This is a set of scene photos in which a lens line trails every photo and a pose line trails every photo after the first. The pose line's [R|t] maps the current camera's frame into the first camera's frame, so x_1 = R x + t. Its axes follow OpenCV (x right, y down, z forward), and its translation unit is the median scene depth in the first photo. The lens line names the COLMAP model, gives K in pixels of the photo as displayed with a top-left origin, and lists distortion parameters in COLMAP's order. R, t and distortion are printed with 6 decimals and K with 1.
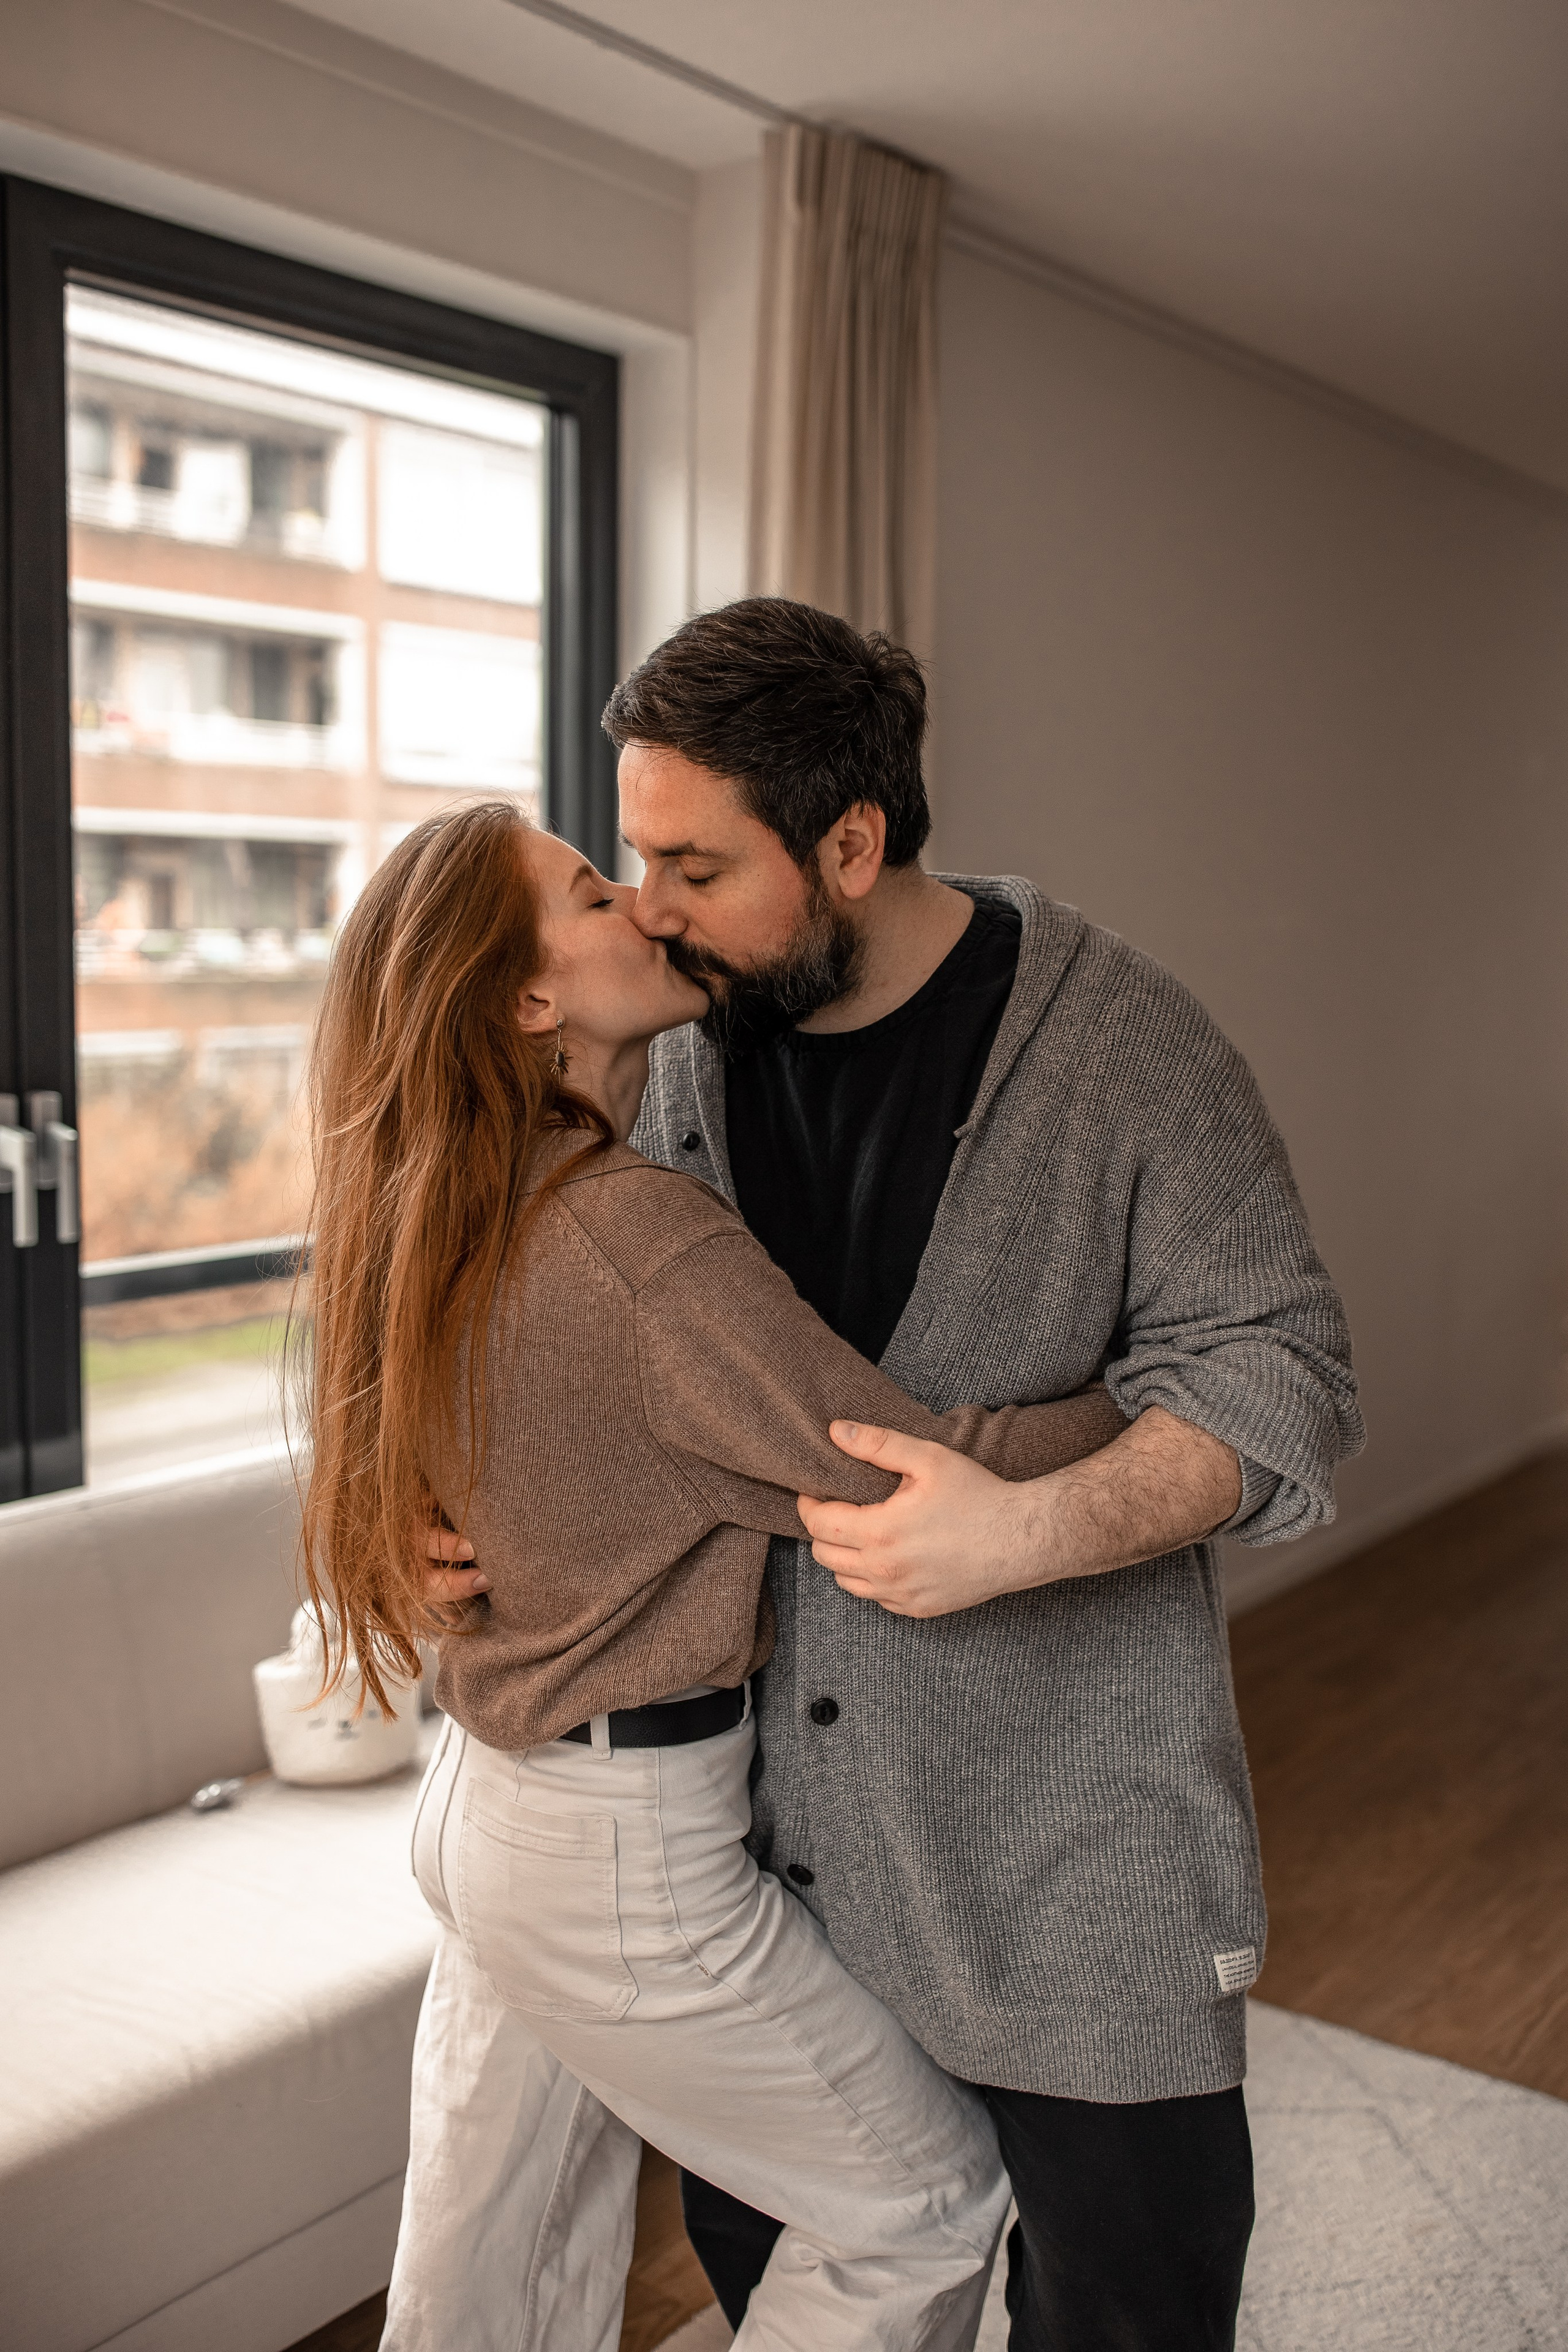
lens RADIAL K [[2205.0, 0, 771.6], [0, 2205.0, 1164.3], [0, 0, 1]] dist [-0.054186, 0.000000]
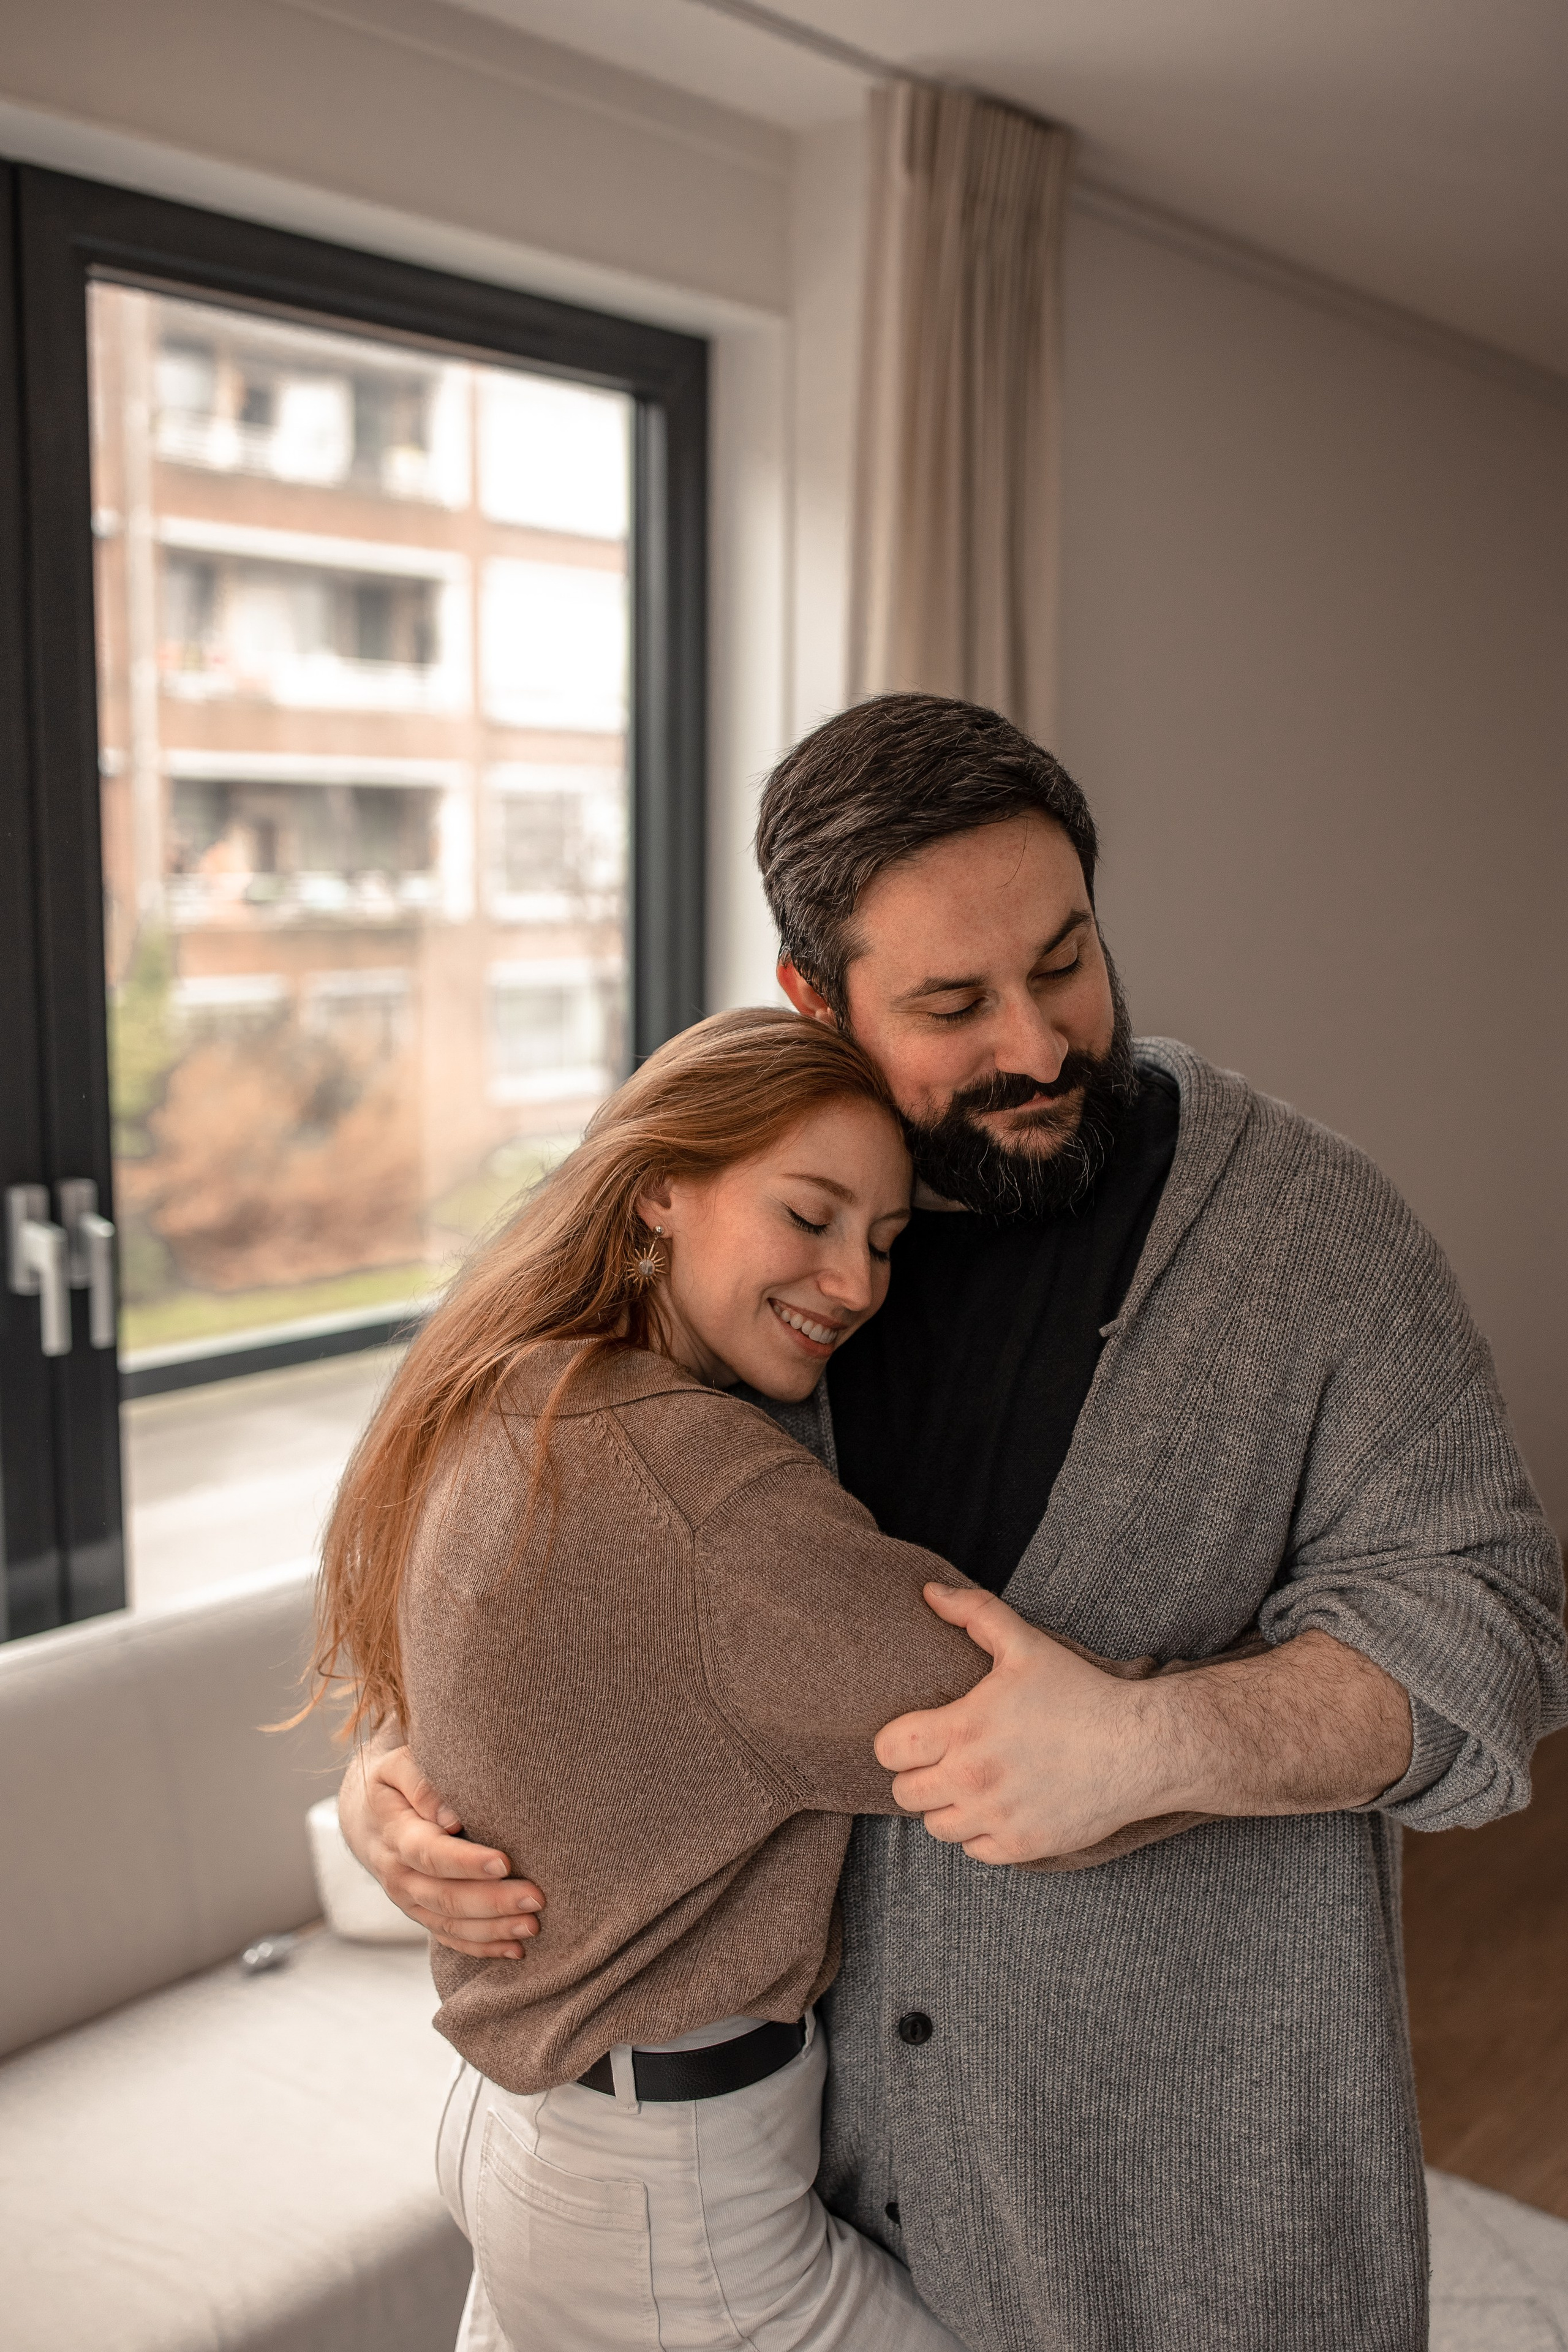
lens RADIAL K [[2205.0, 0, 778.8], [0, 2205.0, 1179.9], [0, 0, 1]] dist [-0.054186, 0.000000]
pose [[0.999020, 0.002542, -0.044179, 0.000048], [-0.000965, 0.999362, 0.035694, -0.062386], [0.044241, -0.035616, 0.998386, 0.097013]]
